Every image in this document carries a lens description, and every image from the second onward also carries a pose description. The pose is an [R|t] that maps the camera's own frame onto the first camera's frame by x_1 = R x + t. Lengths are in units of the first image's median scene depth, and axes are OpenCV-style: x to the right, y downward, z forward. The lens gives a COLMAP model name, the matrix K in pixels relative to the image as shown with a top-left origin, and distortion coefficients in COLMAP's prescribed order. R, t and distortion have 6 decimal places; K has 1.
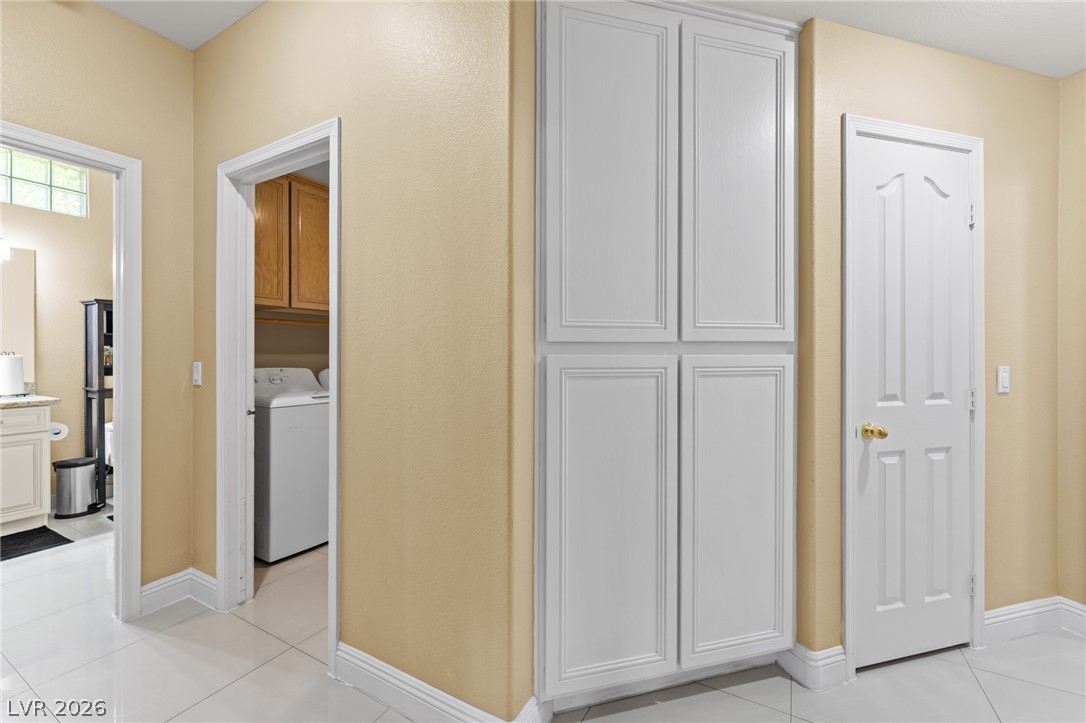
lens RADIAL K [[439.7, 0, 542.4], [0, 439.7, 355.8], [0, 0, 1]] dist [-0.000108, -0.000185]
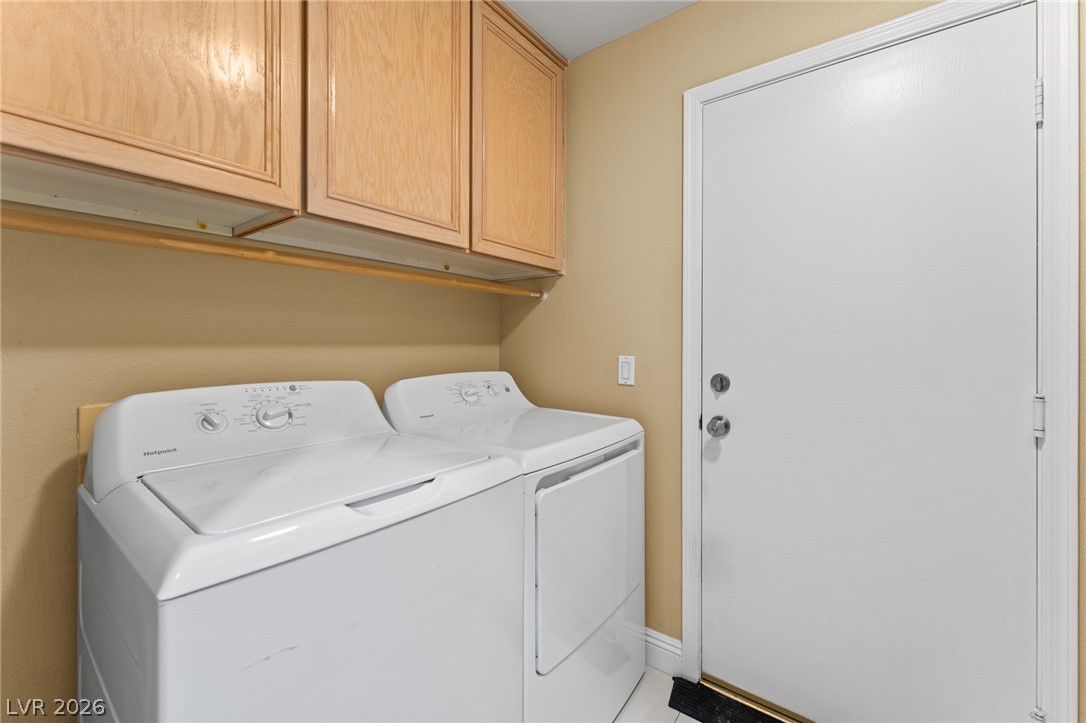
lens RADIAL K [[443.3, 0, 542.1], [0, 443.3, 347.4], [0, 0, 1]] dist [0.002332, 0.000427]
pose [[0.989542, 0.001918, -0.144235, -0.331409], [-0.001400, 0.999992, 0.003690, -0.005258], [0.144241, -0.003449, 0.989537, 0.668705]]
